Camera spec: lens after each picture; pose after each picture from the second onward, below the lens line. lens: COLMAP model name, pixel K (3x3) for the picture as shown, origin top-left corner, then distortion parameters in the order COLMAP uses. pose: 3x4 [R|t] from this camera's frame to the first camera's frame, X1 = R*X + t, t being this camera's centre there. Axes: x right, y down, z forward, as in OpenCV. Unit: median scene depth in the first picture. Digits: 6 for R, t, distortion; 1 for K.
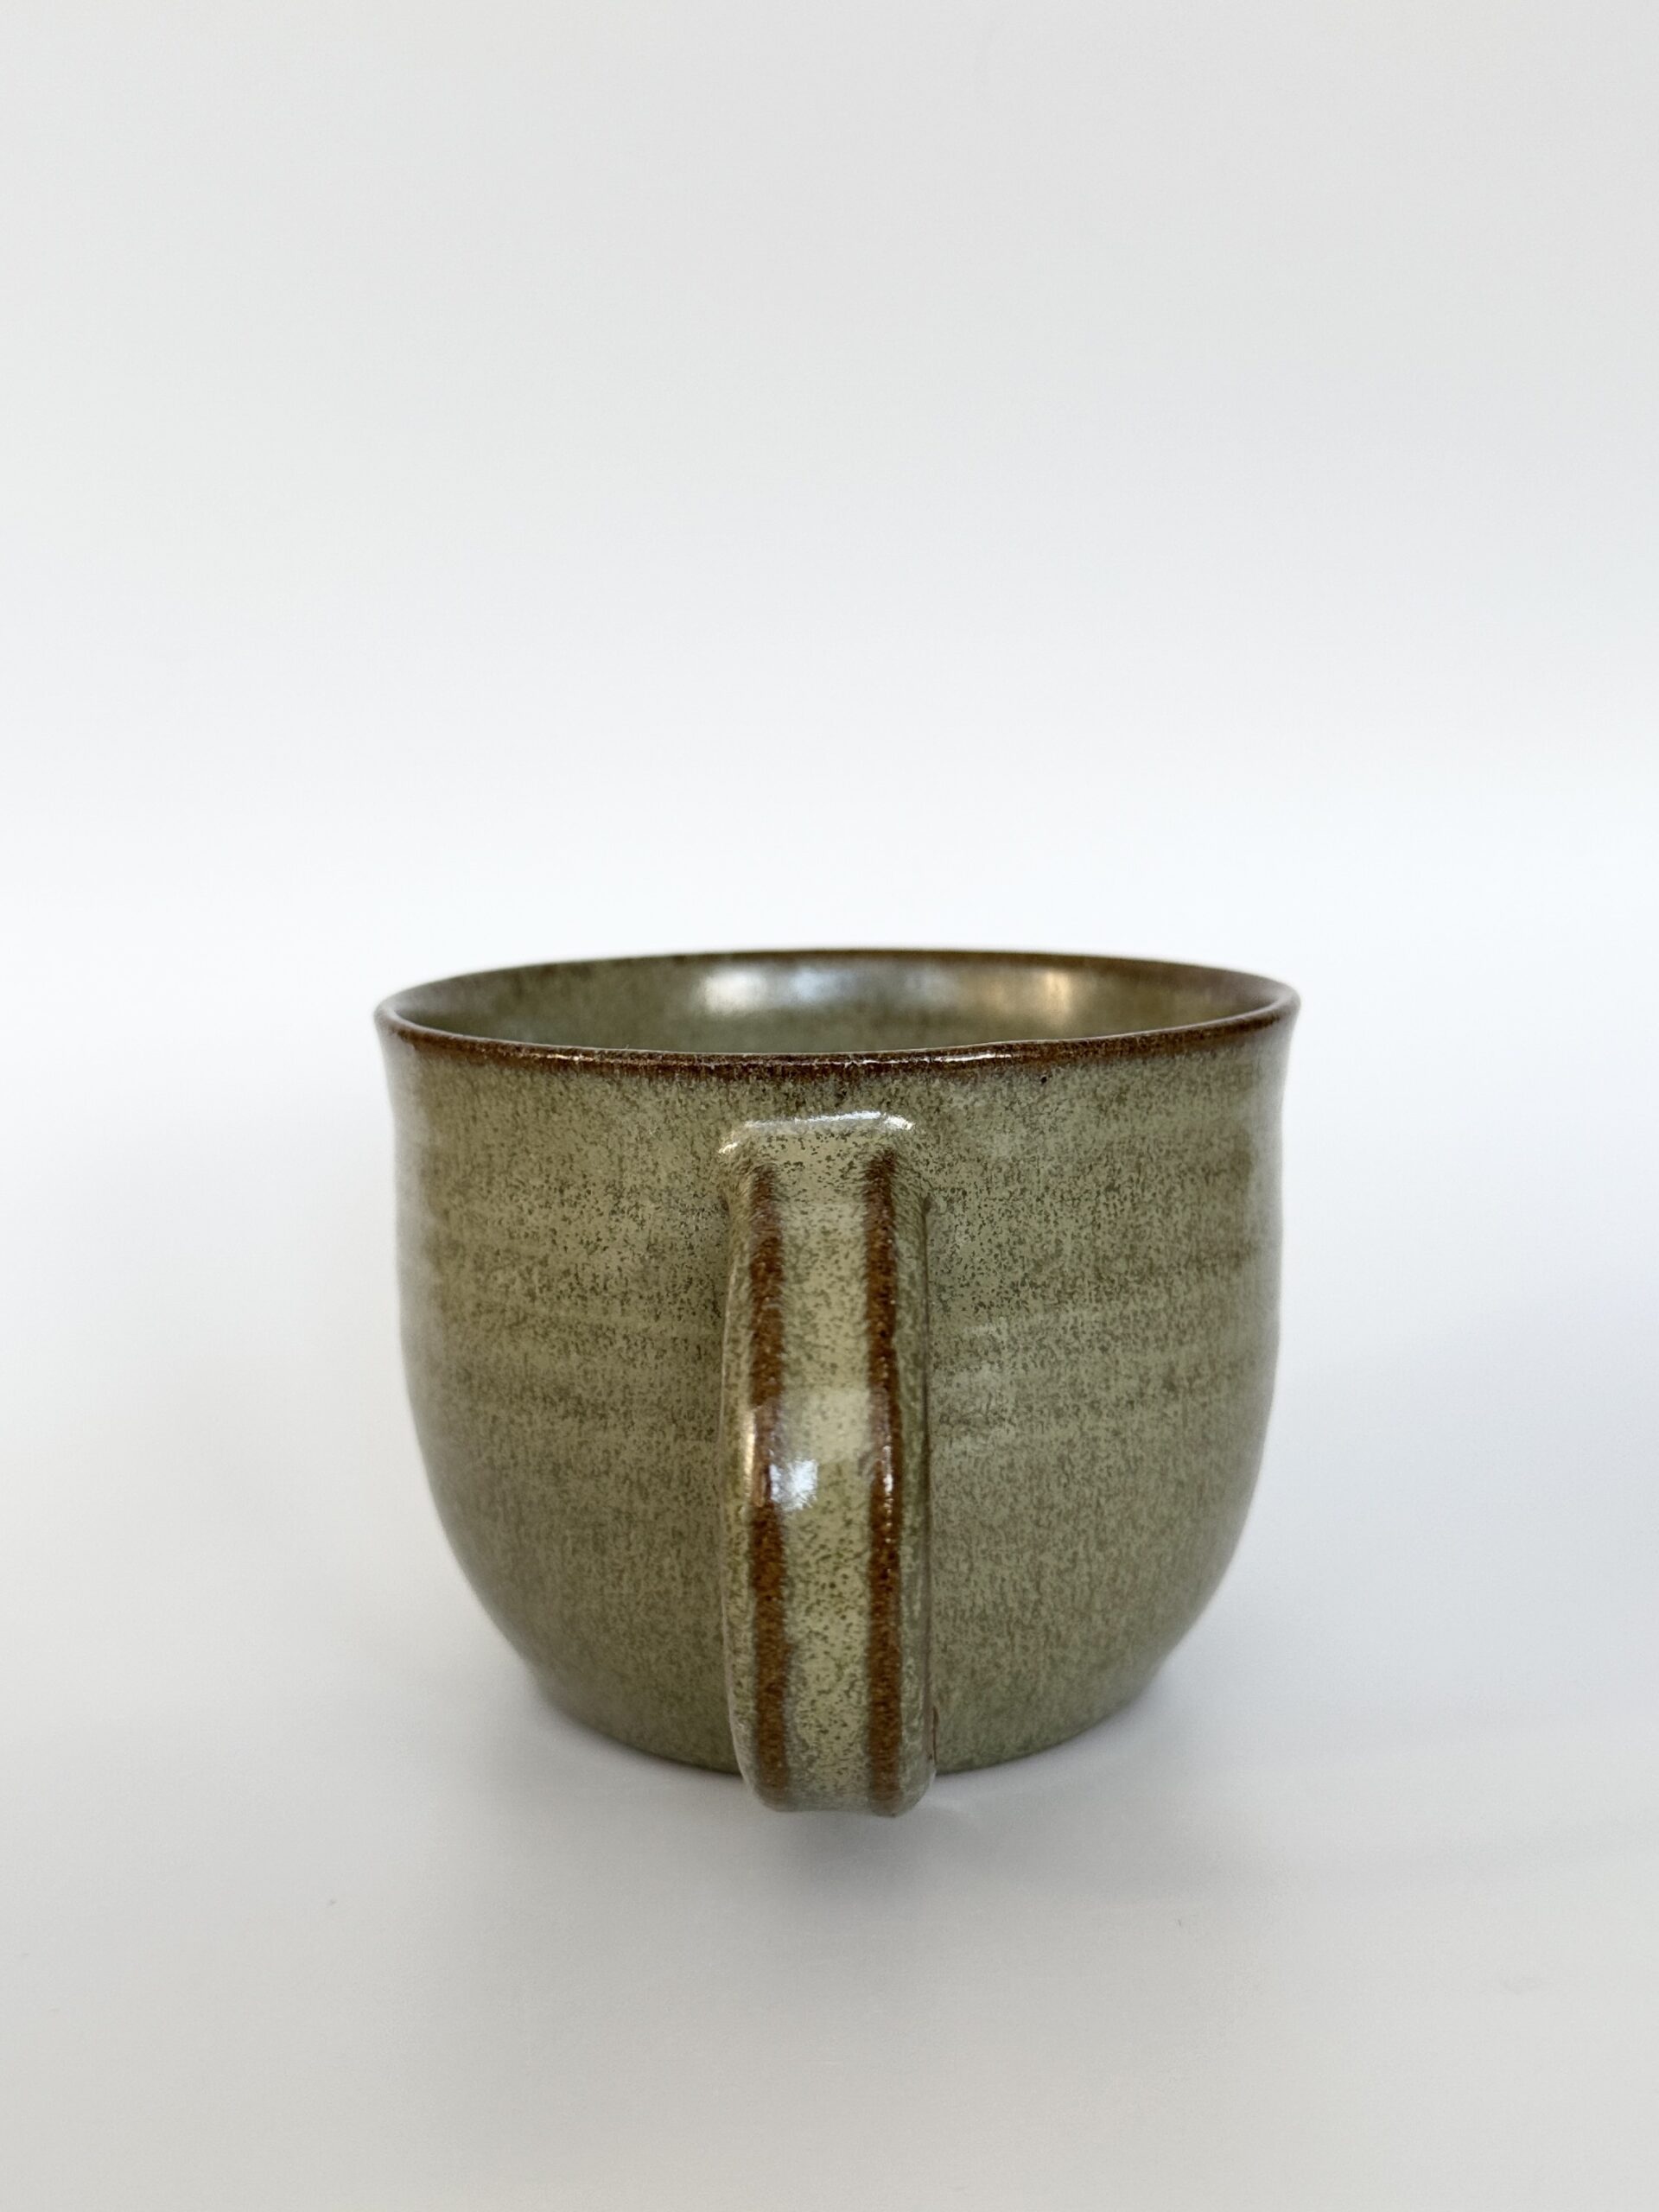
lens RADIAL K [[2438.7, 0, 849.5], [0, 2438.7, 1107.7], [0, 0, 1]] dist [0.126123, 0.000000]
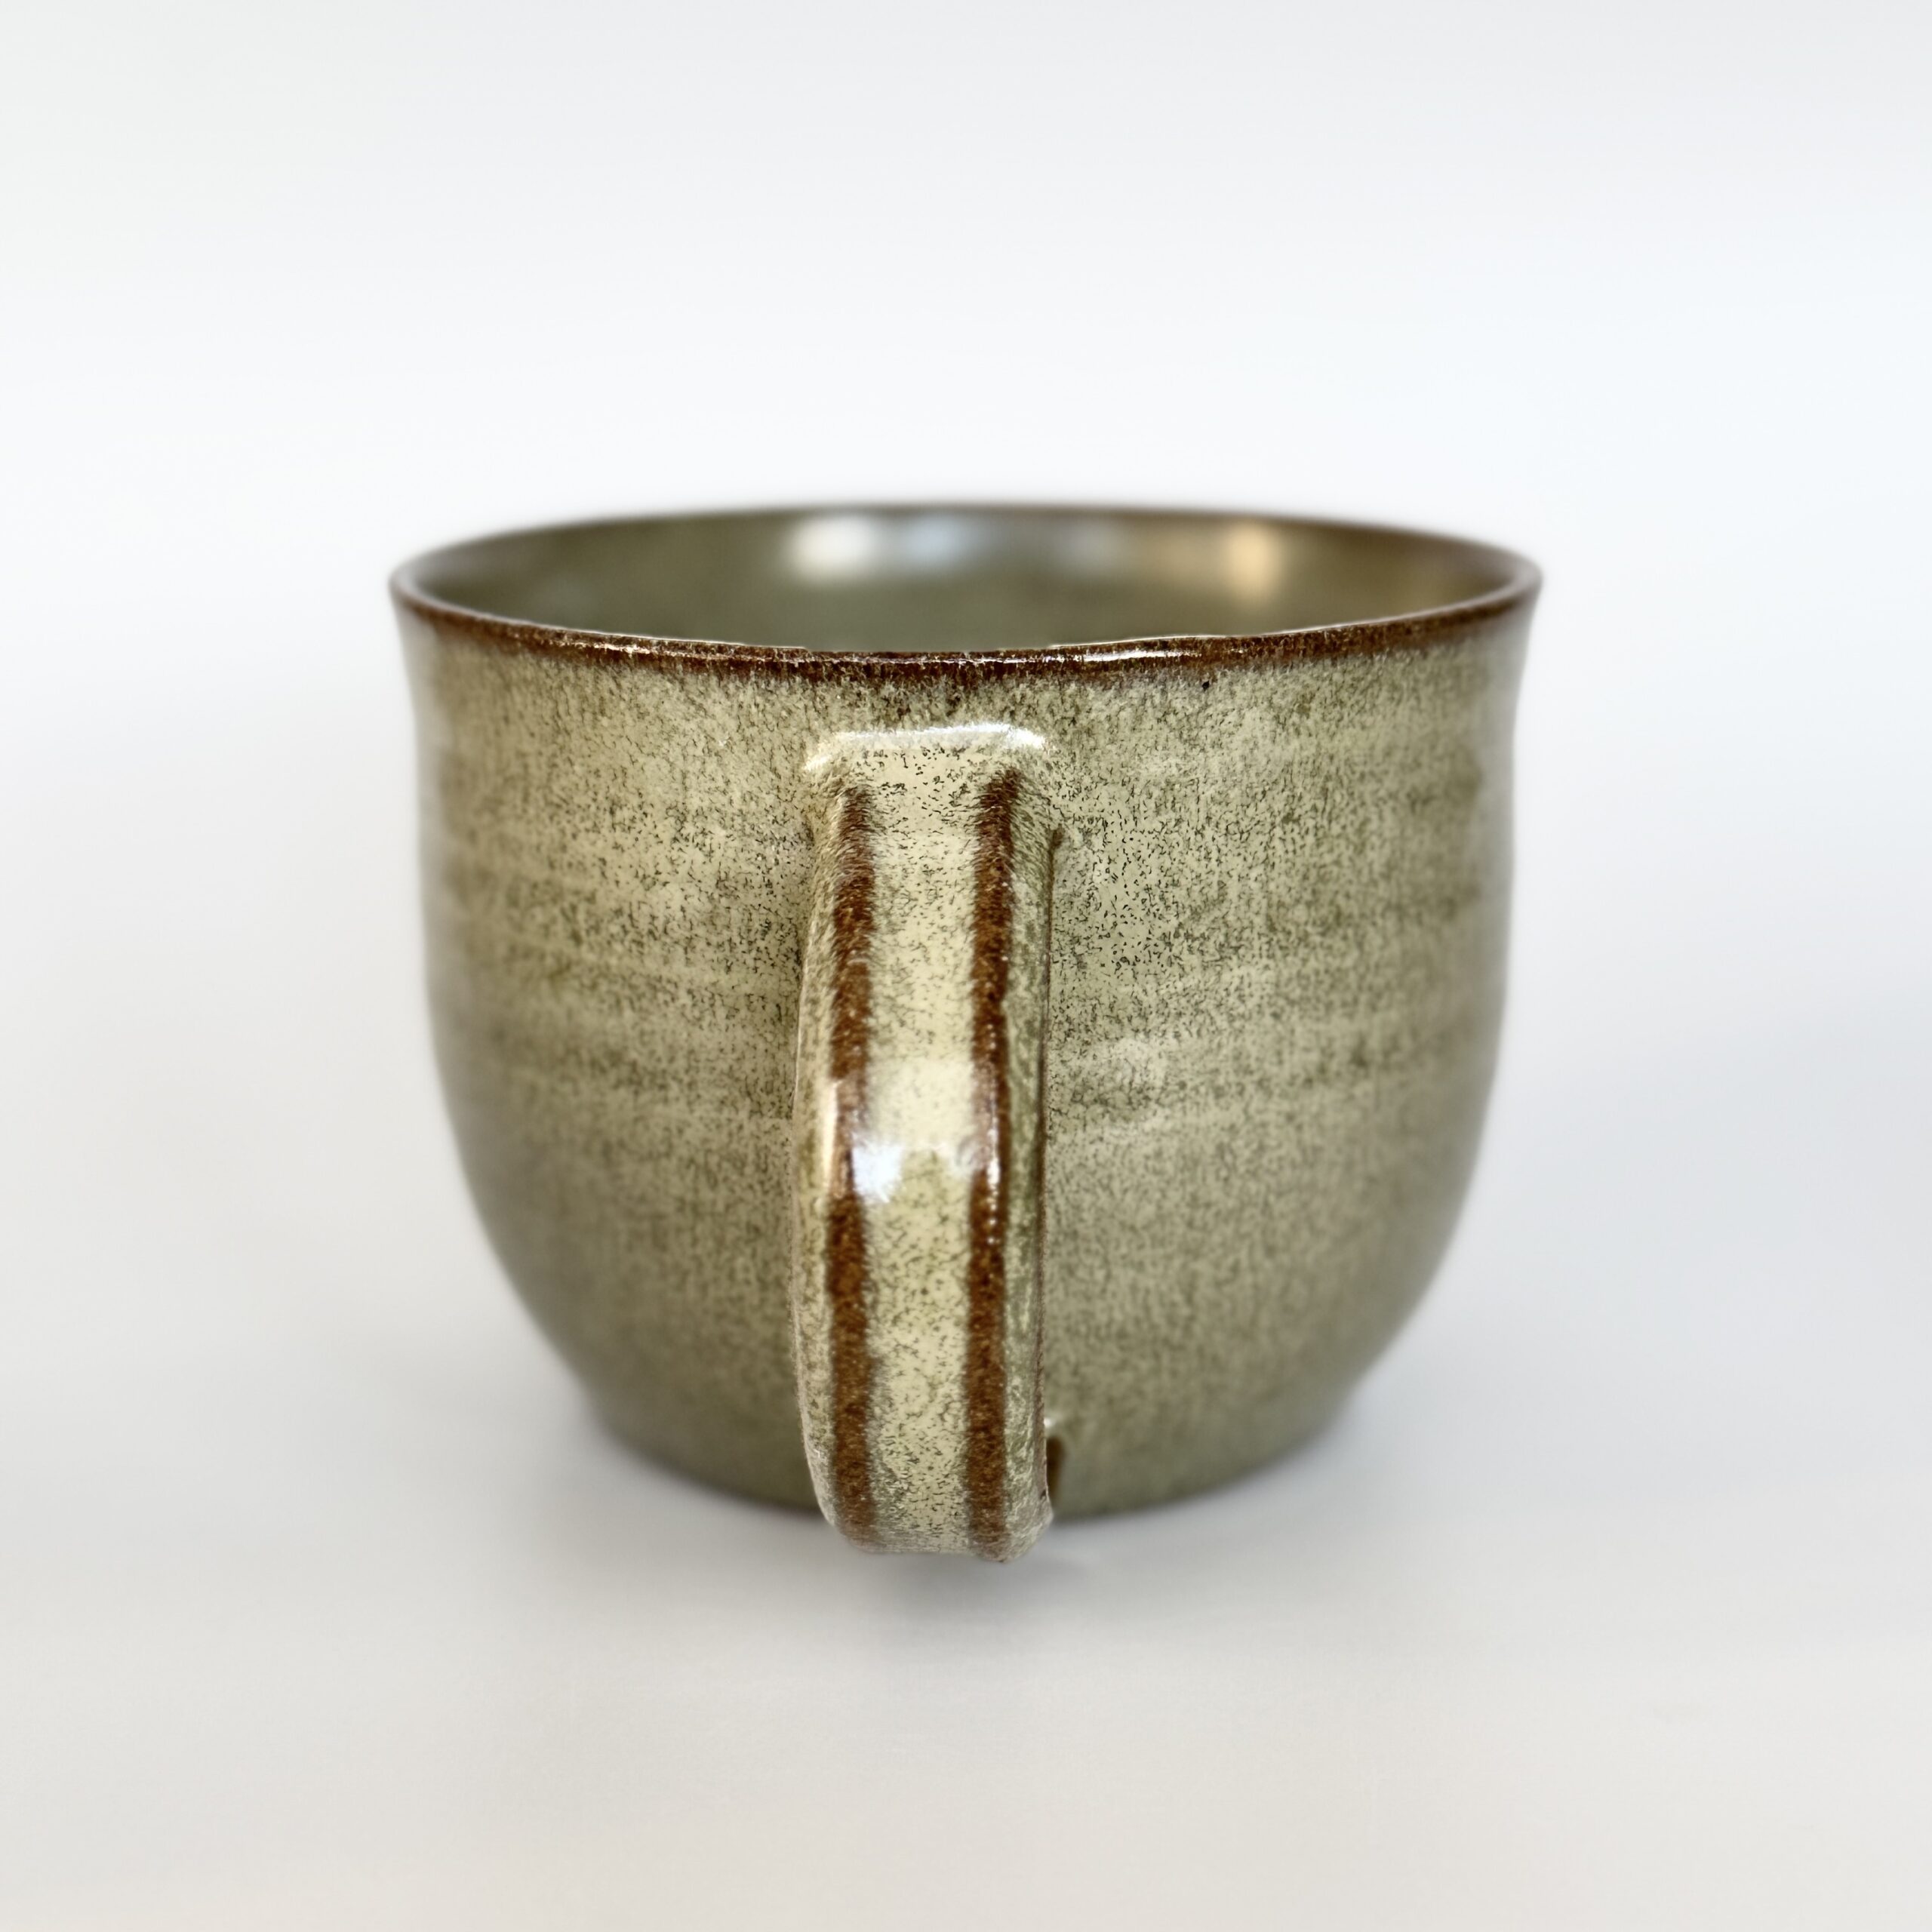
lens RADIAL K [[3401.1, 0, 1013.5], [0, 3401.1, 982.3], [0, 0, 1]] dist [0.124247, 0.000000]
pose [[0.999745, 0.016365, -0.015586, 0.034568], [-0.014783, 0.995204, 0.096701, -0.021340], [0.017094, -0.096445, 0.995191, -0.133900]]
